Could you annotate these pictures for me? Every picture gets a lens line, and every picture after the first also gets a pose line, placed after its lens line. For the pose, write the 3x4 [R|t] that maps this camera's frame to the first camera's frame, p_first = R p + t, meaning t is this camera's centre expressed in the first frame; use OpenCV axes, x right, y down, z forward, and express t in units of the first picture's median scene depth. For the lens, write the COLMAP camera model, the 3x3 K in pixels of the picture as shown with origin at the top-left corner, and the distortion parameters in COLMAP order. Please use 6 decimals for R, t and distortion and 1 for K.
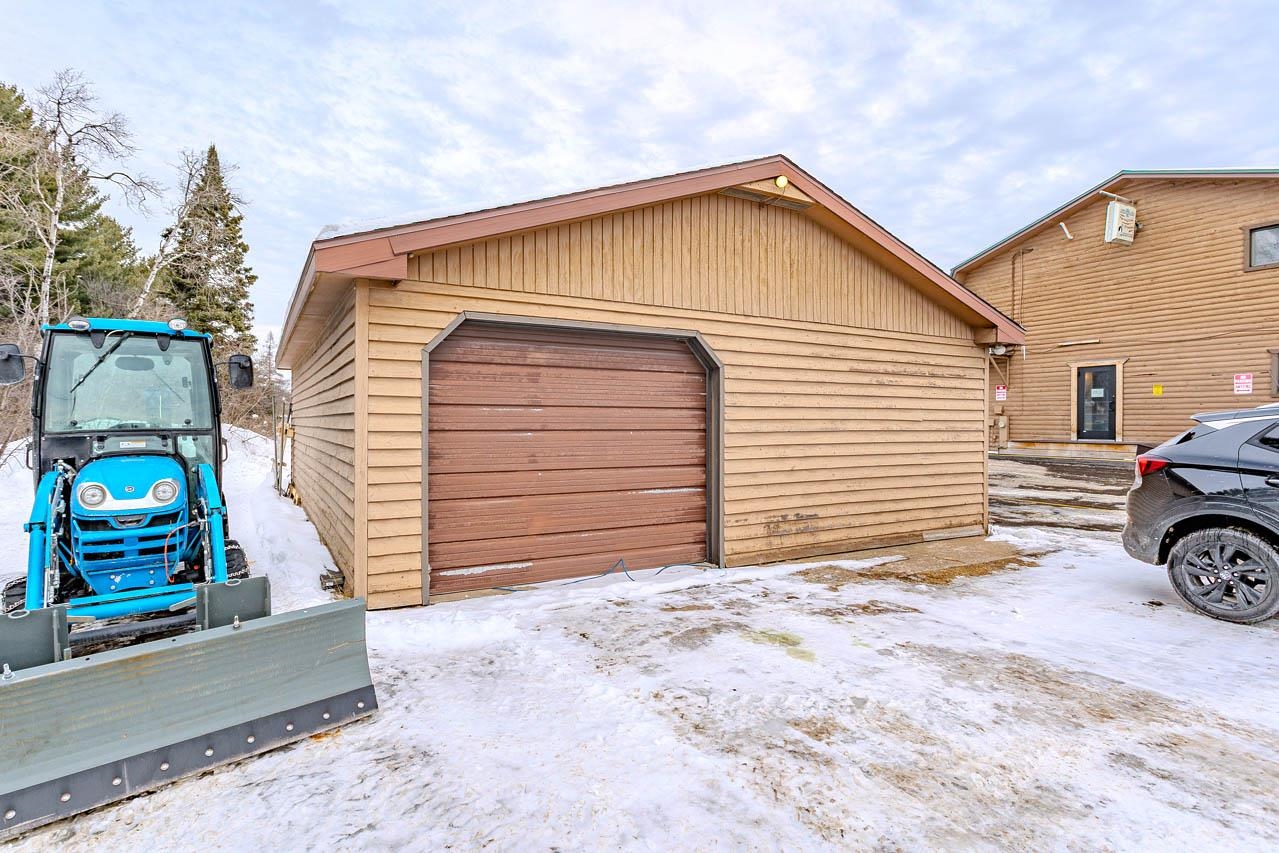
lens RADIAL K [[654.6, 0, 591.3], [0, 654.6, 426.2], [0, 0, 1]] dist [0.015051, -0.000370]
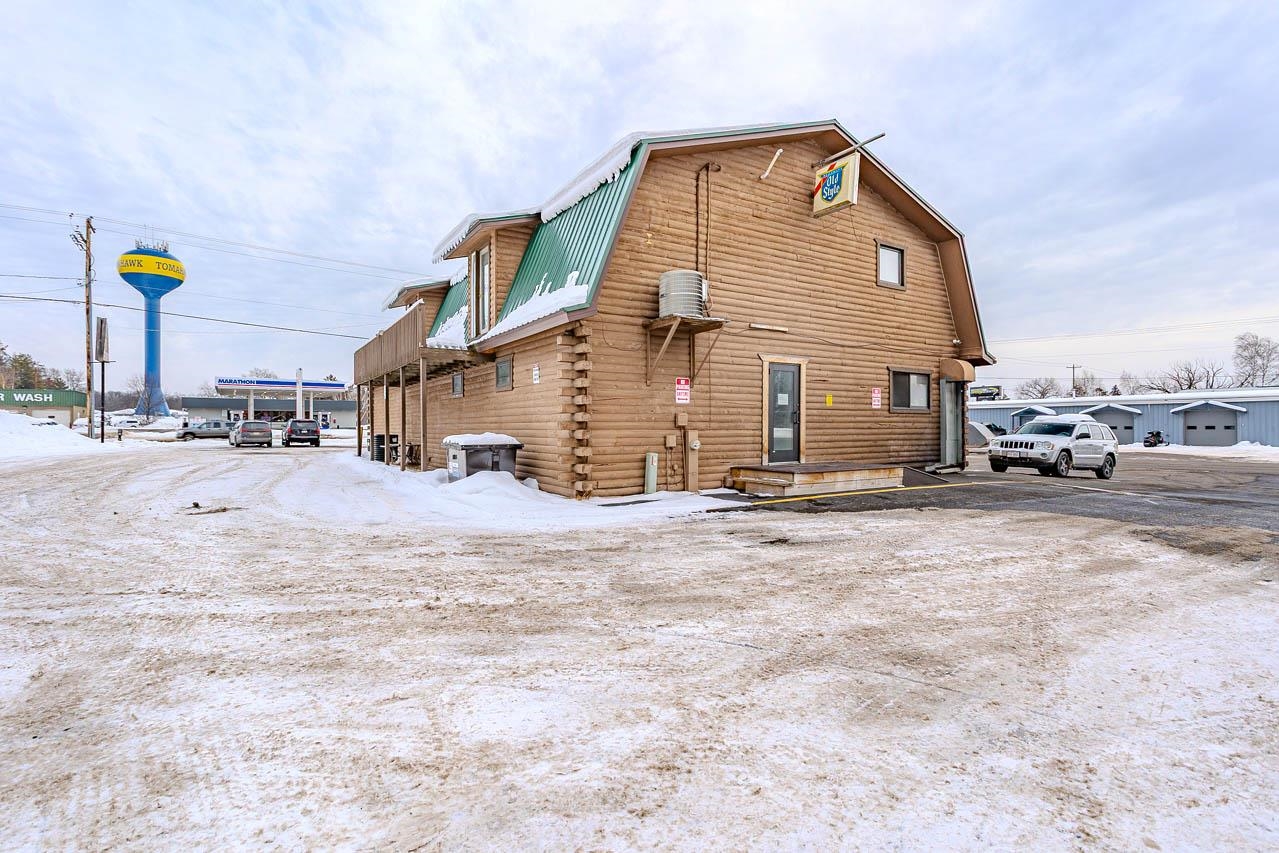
lens RADIAL K [[603.3, 0, 637.2], [0, 603.3, 427.5], [0, 0, 1]] dist [-0.000294, 0.000682]
pose [[-0.081058, -0.005497, 0.996694, 0.097208], [0.005938, 0.999964, 0.005998, -0.023224], [-0.996692, 0.006405, -0.081022, 1.195764]]
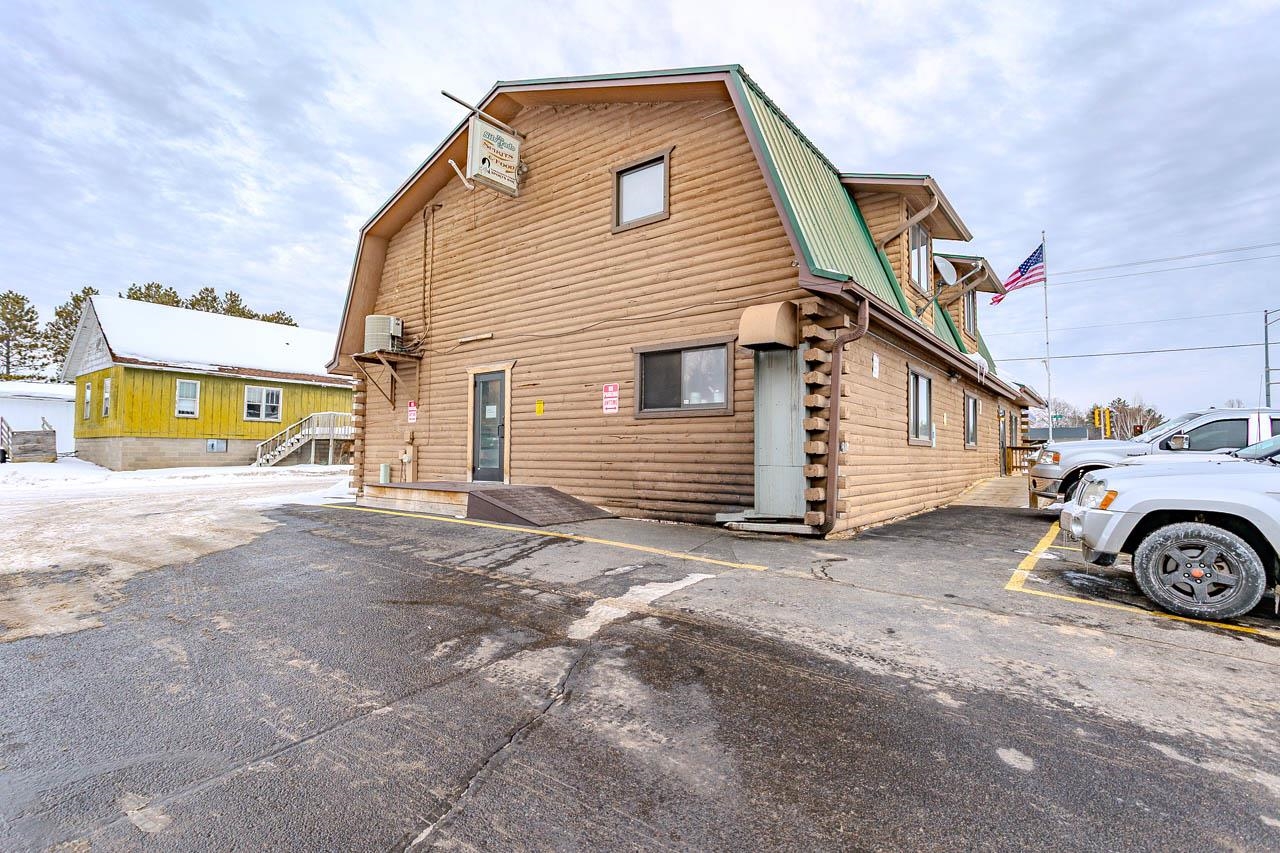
lens RADIAL K [[603.8, 0, 638.4], [0, 603.8, 427.2], [0, 0, 1]] dist [-0.000294, 0.000682]
pose [[0.905847, 0.026062, 0.422803, 0.629281], [-0.004077, 0.998596, -0.052818, -0.002711], [-0.423586, 0.046122, 0.904681, 0.369726]]
